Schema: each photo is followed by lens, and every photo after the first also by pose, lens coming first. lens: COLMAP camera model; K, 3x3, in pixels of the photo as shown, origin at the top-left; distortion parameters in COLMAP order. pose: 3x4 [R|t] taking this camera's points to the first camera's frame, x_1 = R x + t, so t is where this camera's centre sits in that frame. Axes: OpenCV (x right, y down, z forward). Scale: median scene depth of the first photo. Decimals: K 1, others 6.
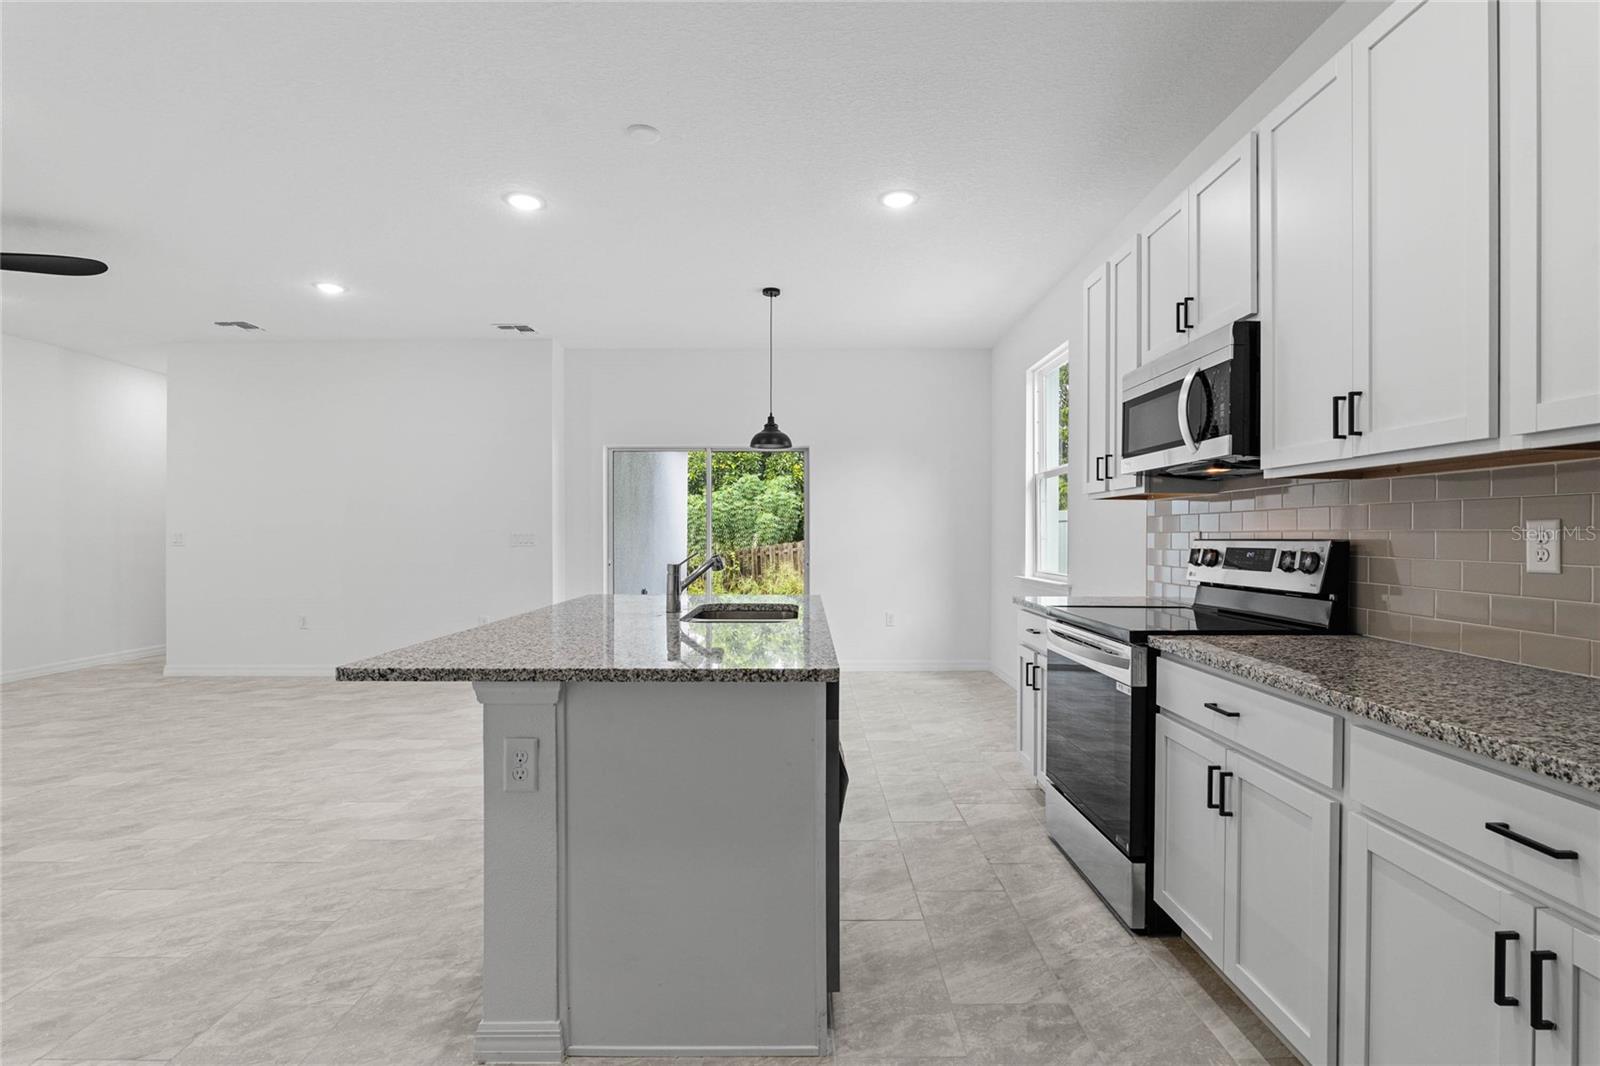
lens RADIAL K [[742.5, 0, 801.6], [0, 742.5, 535.8], [0, 0, 1]] dist [-0.011390, 0.001224]
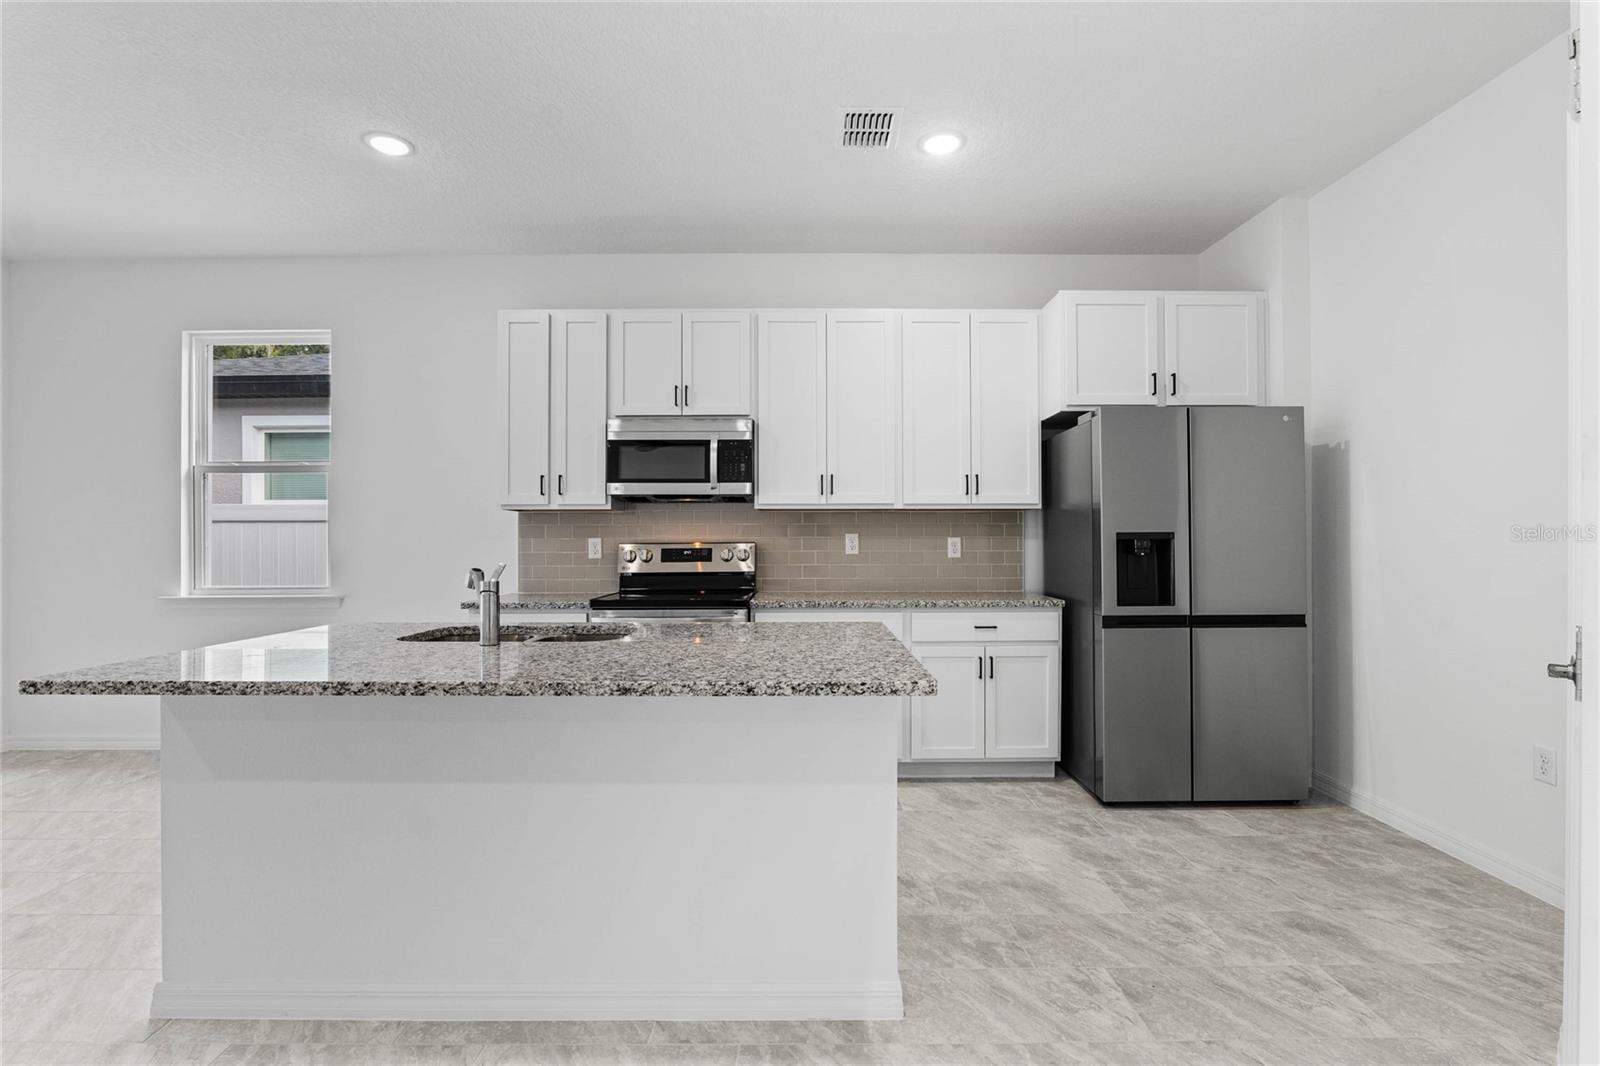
lens RADIAL K [[742.5, 0, 801.6], [0, 742.5, 535.8], [0, 0, 1]] dist [-0.011390, 0.001224]
pose [[-0.009627, 0.002310, 0.999951, -0.944569], [0.006252, 0.999978, -0.002250, -0.005459], [-0.999934, 0.006230, -0.009641, 0.716344]]
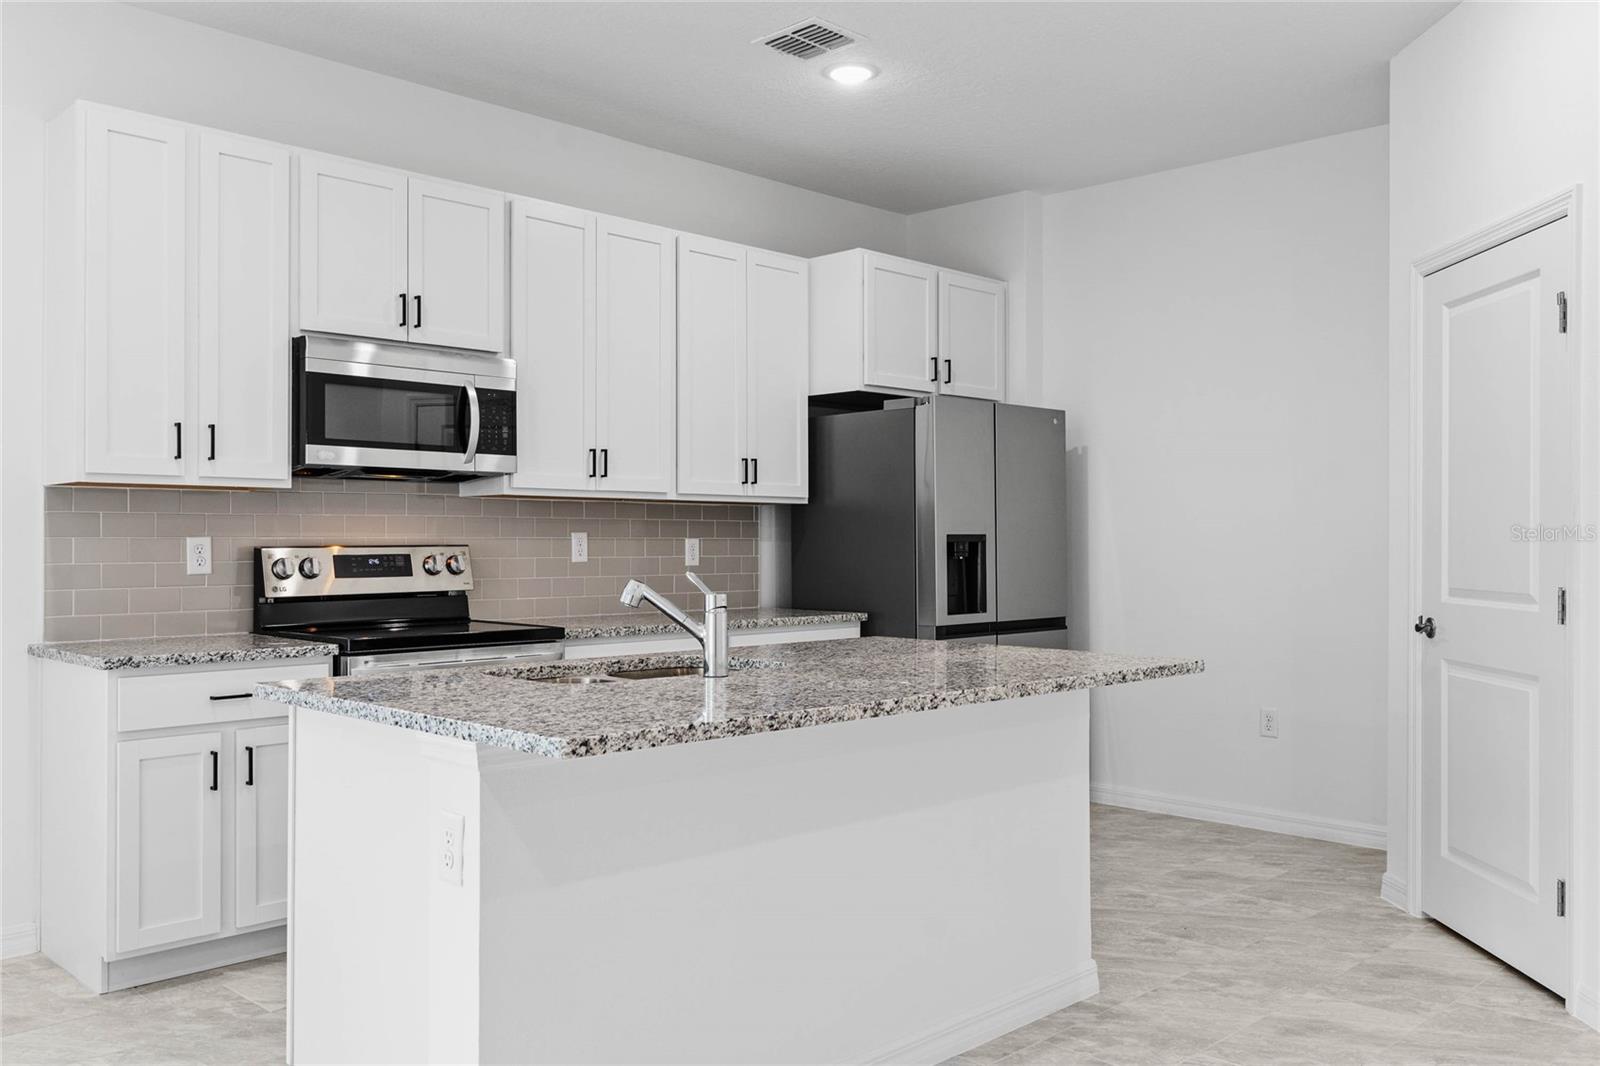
lens RADIAL K [[1317.5, 0, 800.0], [0, 1317.5, 533.0], [0, 0, 1]] dist [0.008334, 0.000687]
pose [[-0.709535, 0.000483, 0.704670, -0.968462], [0.000007, 1.000000, -0.000679, -0.010926], [-0.704670, -0.000477, -0.709535, 1.724363]]
